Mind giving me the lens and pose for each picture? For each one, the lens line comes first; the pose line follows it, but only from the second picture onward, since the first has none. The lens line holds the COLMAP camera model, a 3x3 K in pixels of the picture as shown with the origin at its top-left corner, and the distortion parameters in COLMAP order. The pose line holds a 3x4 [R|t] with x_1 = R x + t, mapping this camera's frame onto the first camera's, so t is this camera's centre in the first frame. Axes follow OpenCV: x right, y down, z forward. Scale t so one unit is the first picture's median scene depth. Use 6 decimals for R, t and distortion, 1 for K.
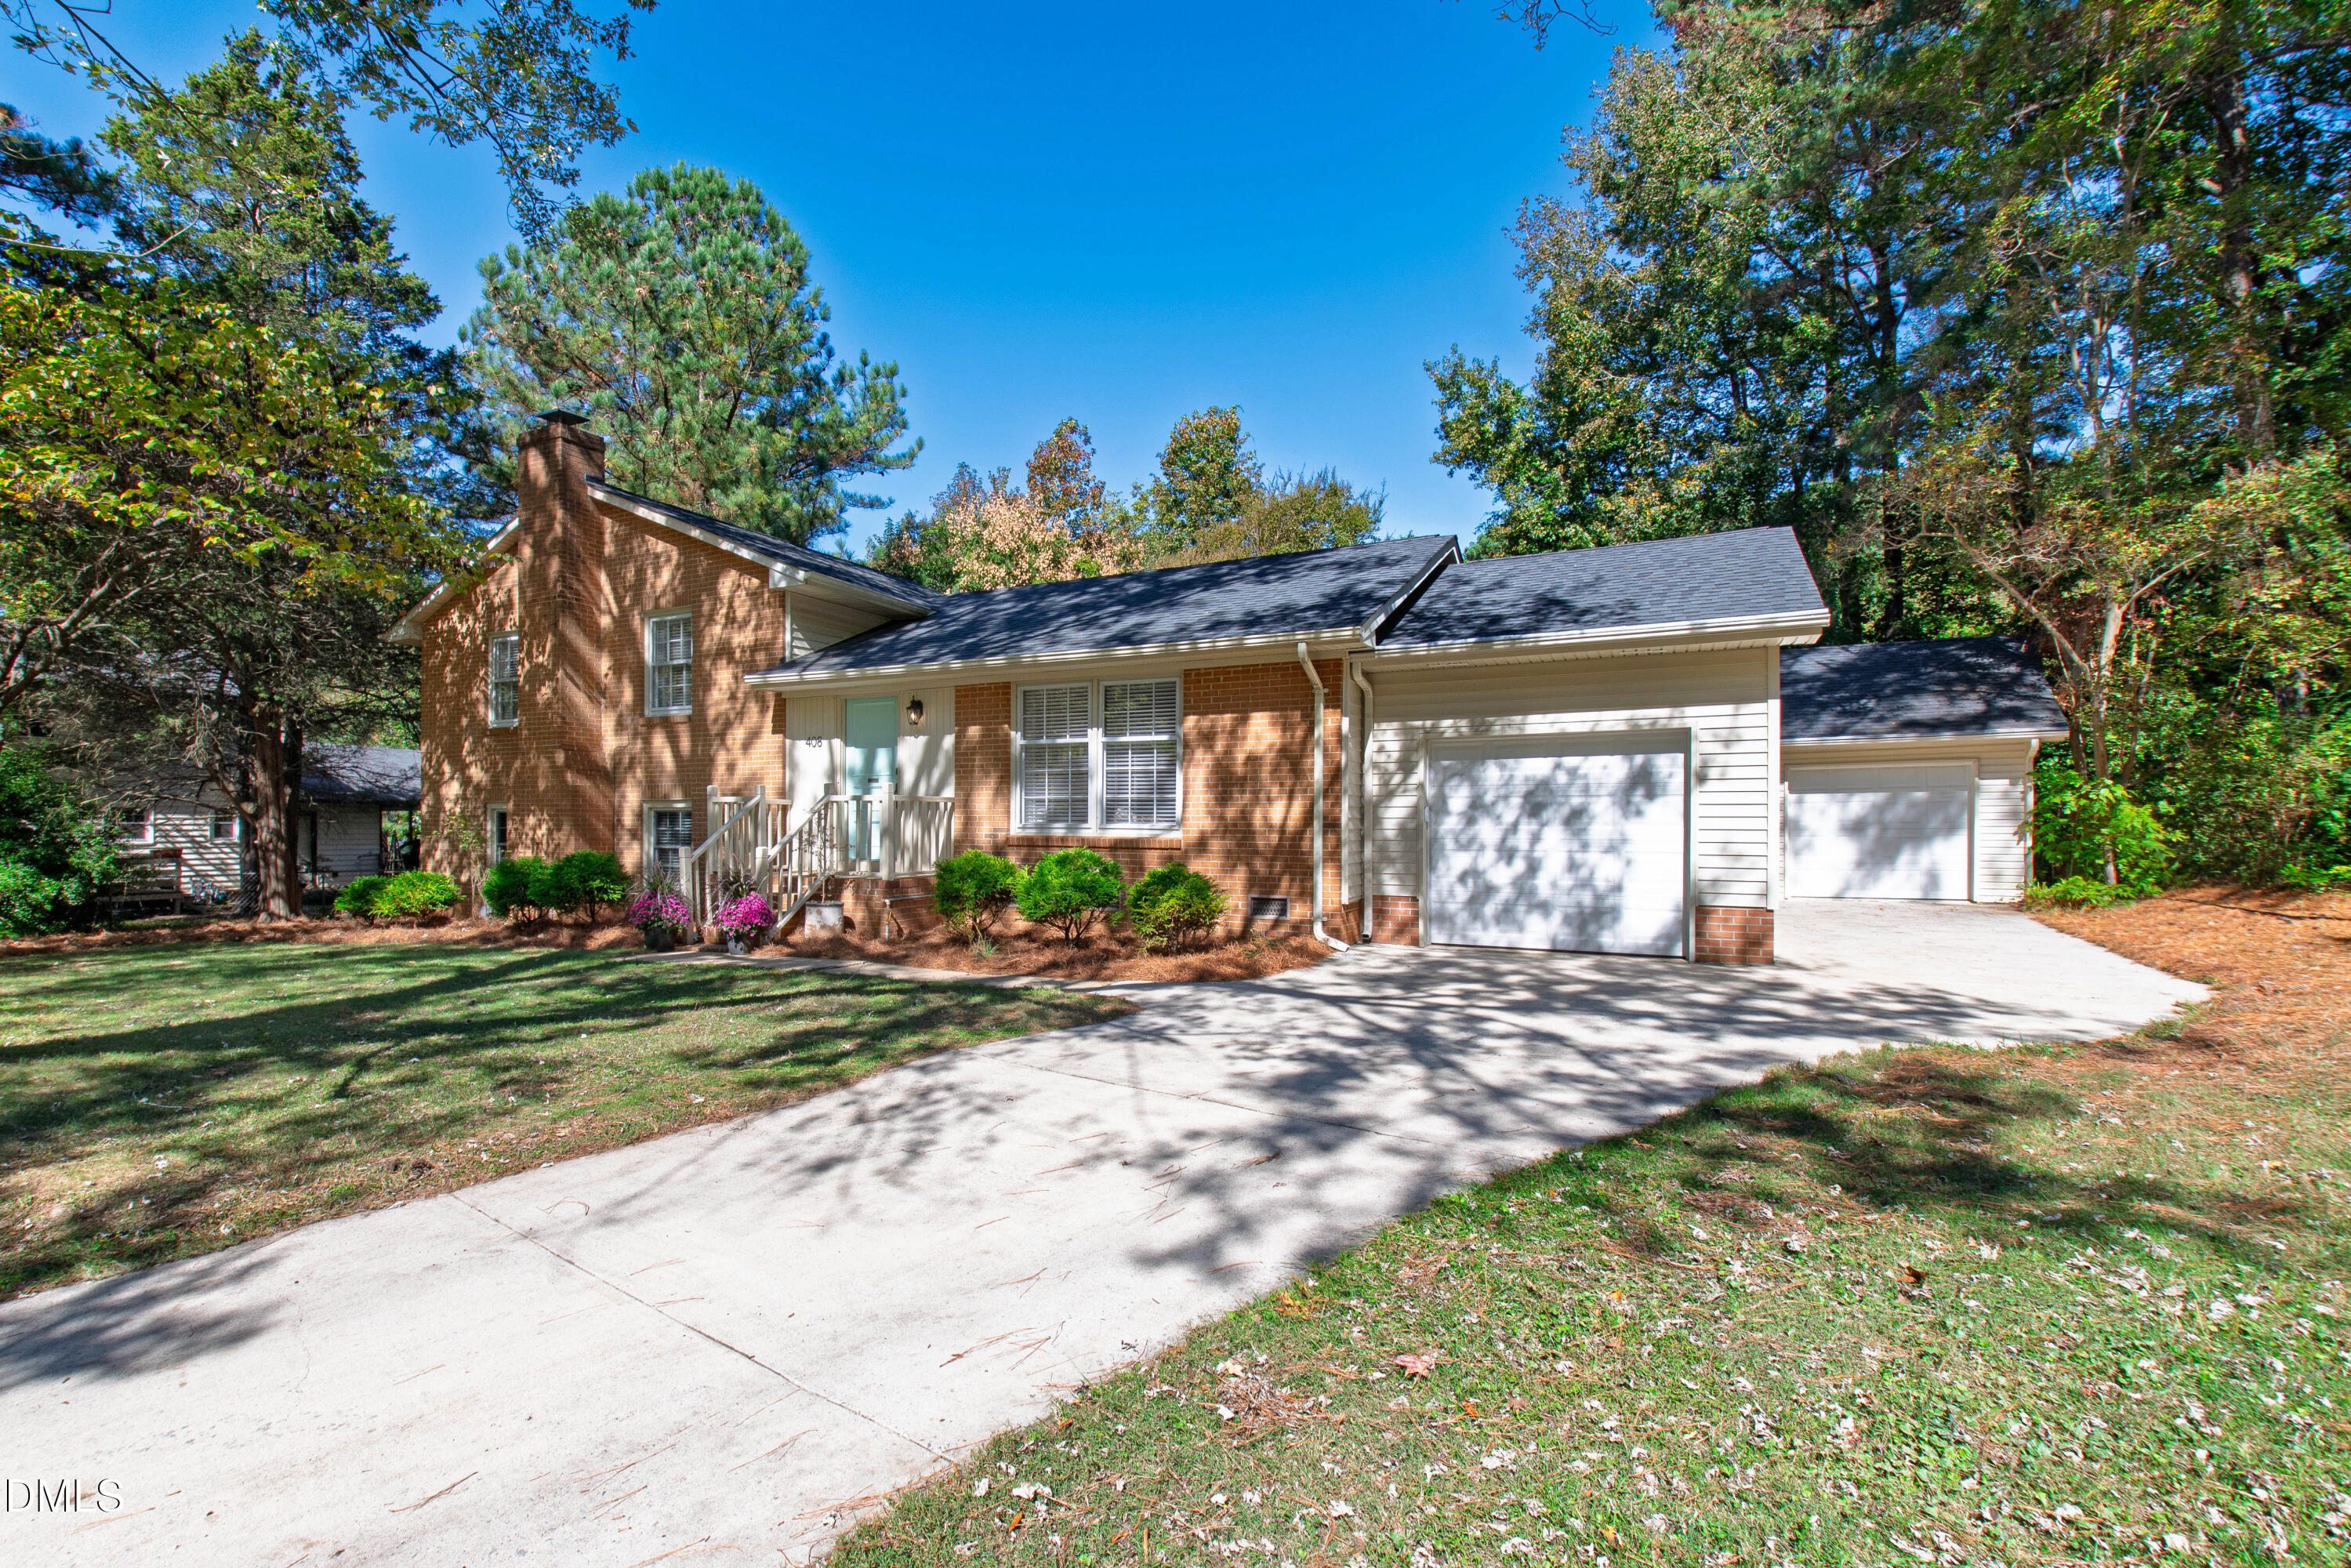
lens RADIAL K [[1049.9, 0, 1120.6], [0, 1049.9, 792.2], [0, 0, 1]] dist [-0.003217, -0.000731]
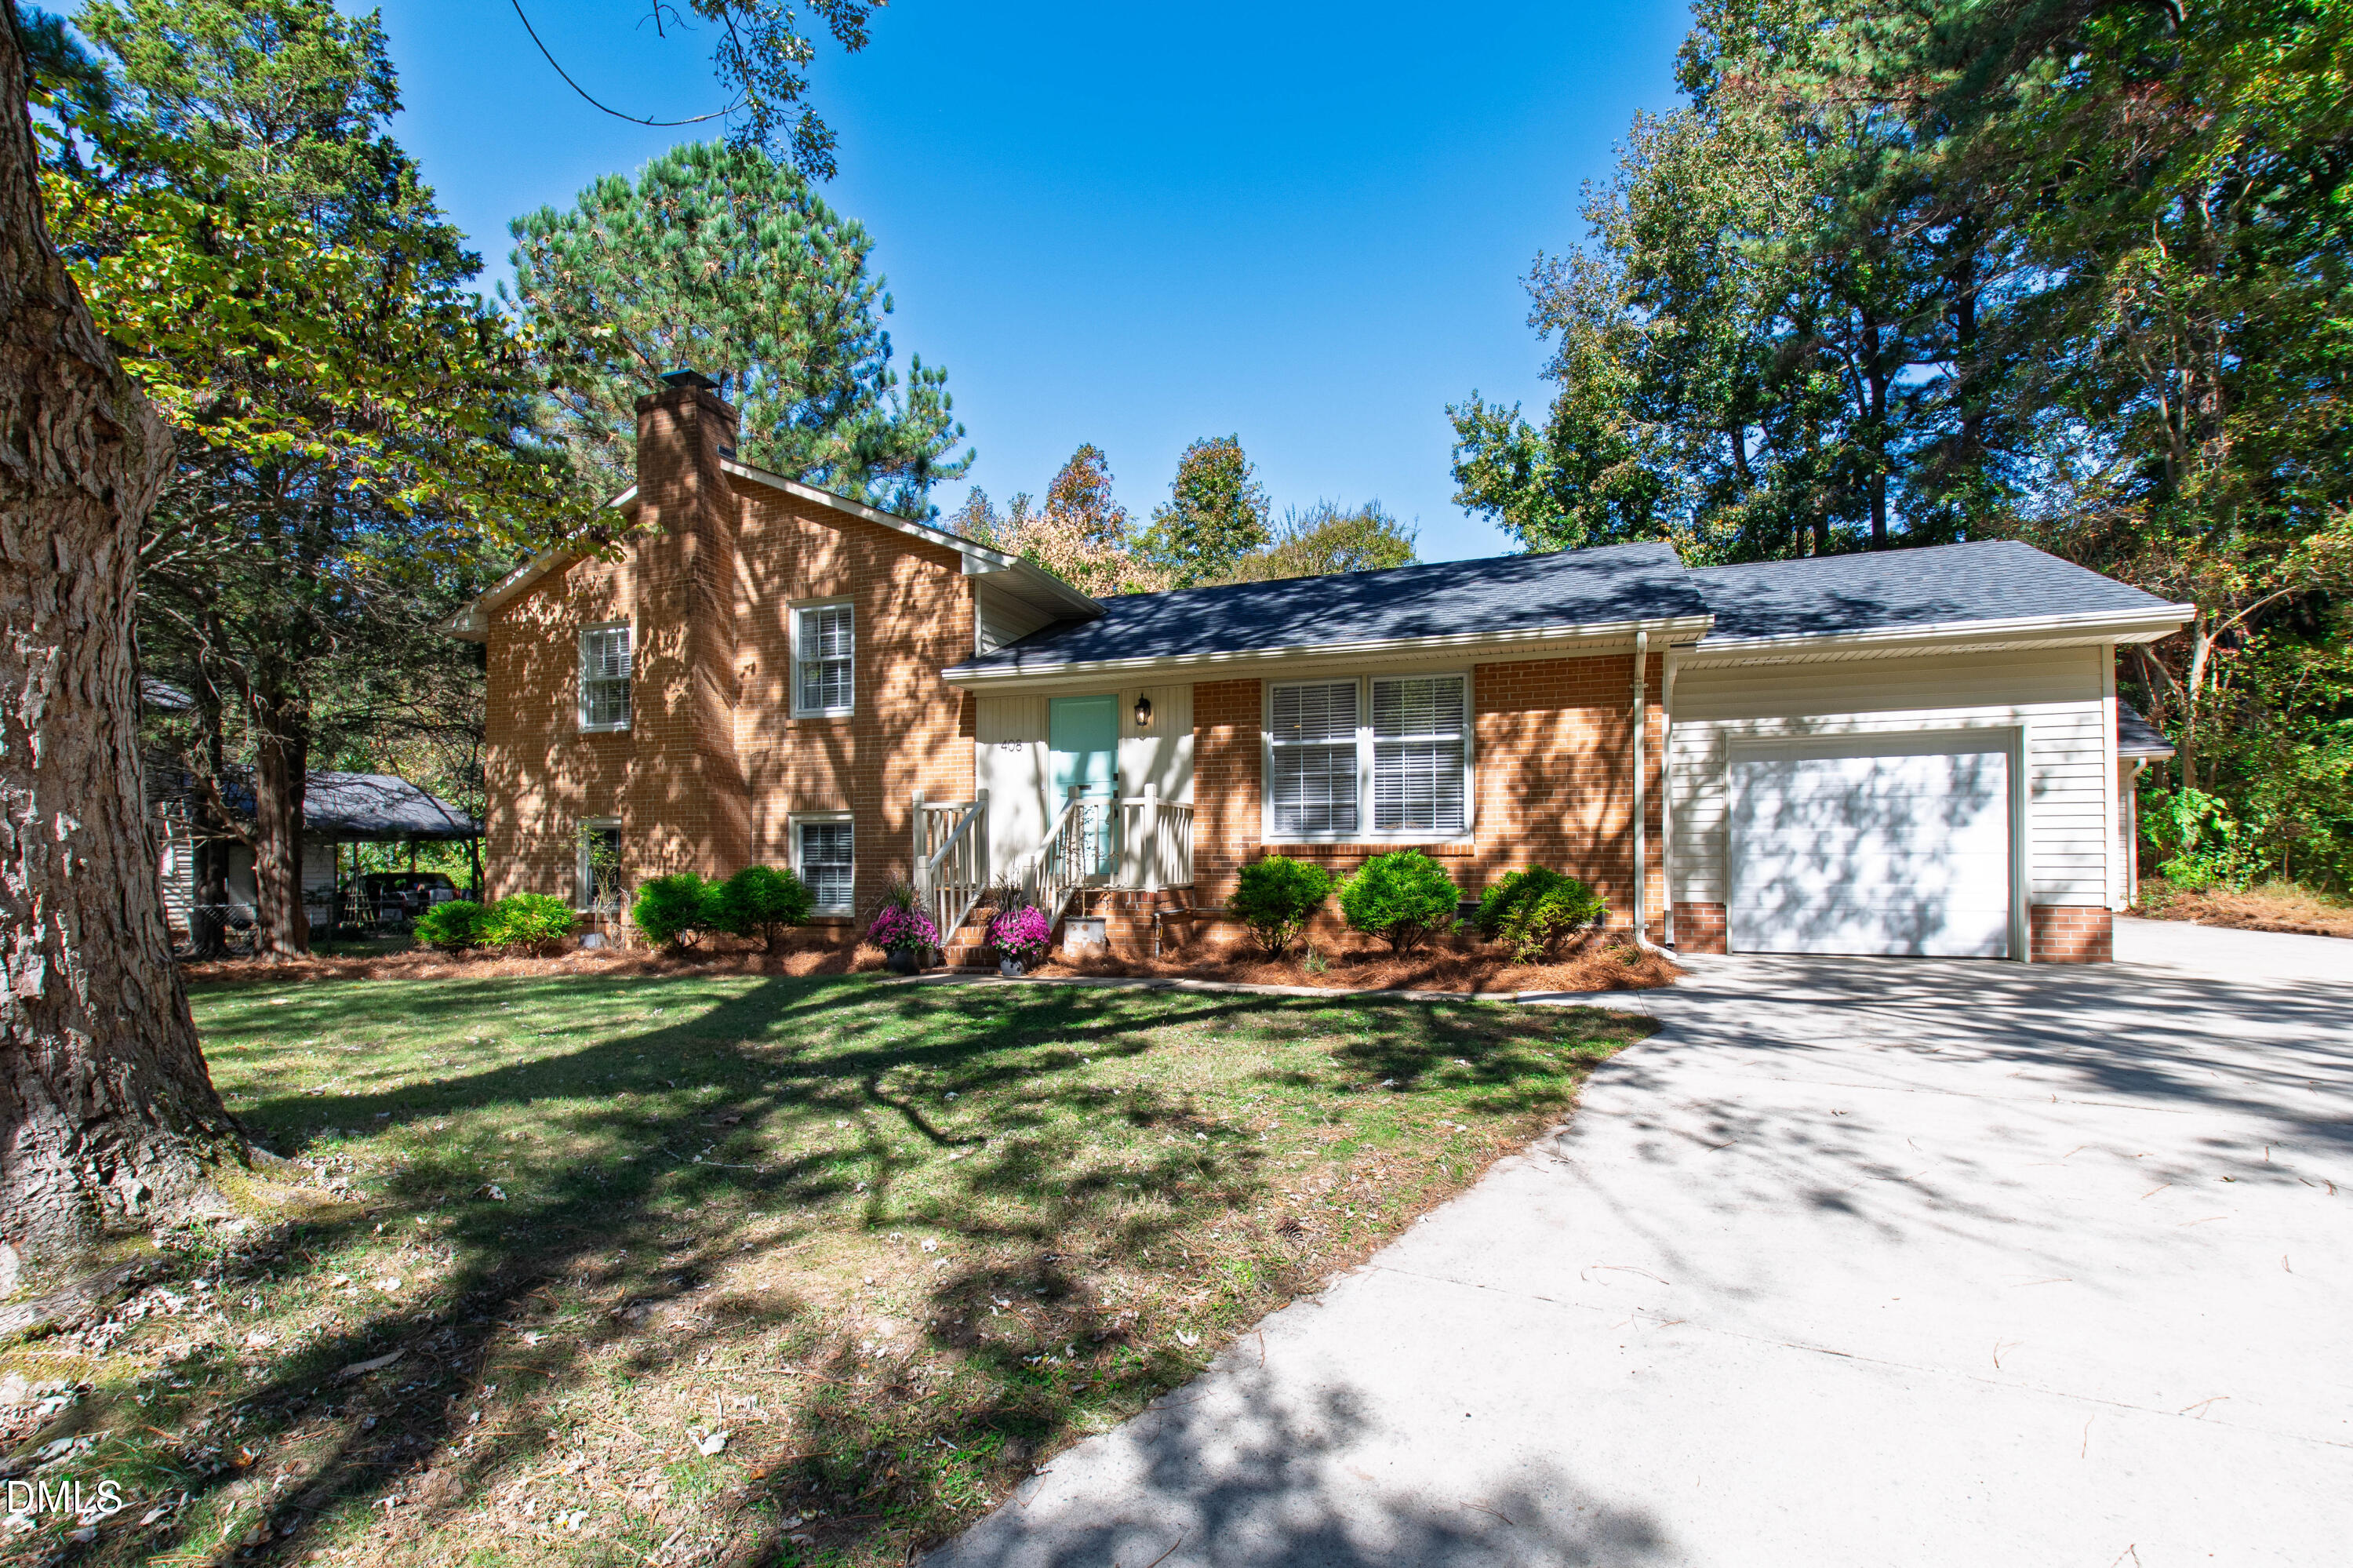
lens RADIAL K [[1050.8, 0, 1219.4], [0, 1050.8, 809.9], [0, 0, 1]] dist [-0.003217, -0.000731]
pose [[0.992183, 0.002383, 0.124769, -0.248822], [-0.000009, 0.999819, -0.019023, 0.026661], [-0.124792, 0.018873, 0.992003, 0.091661]]
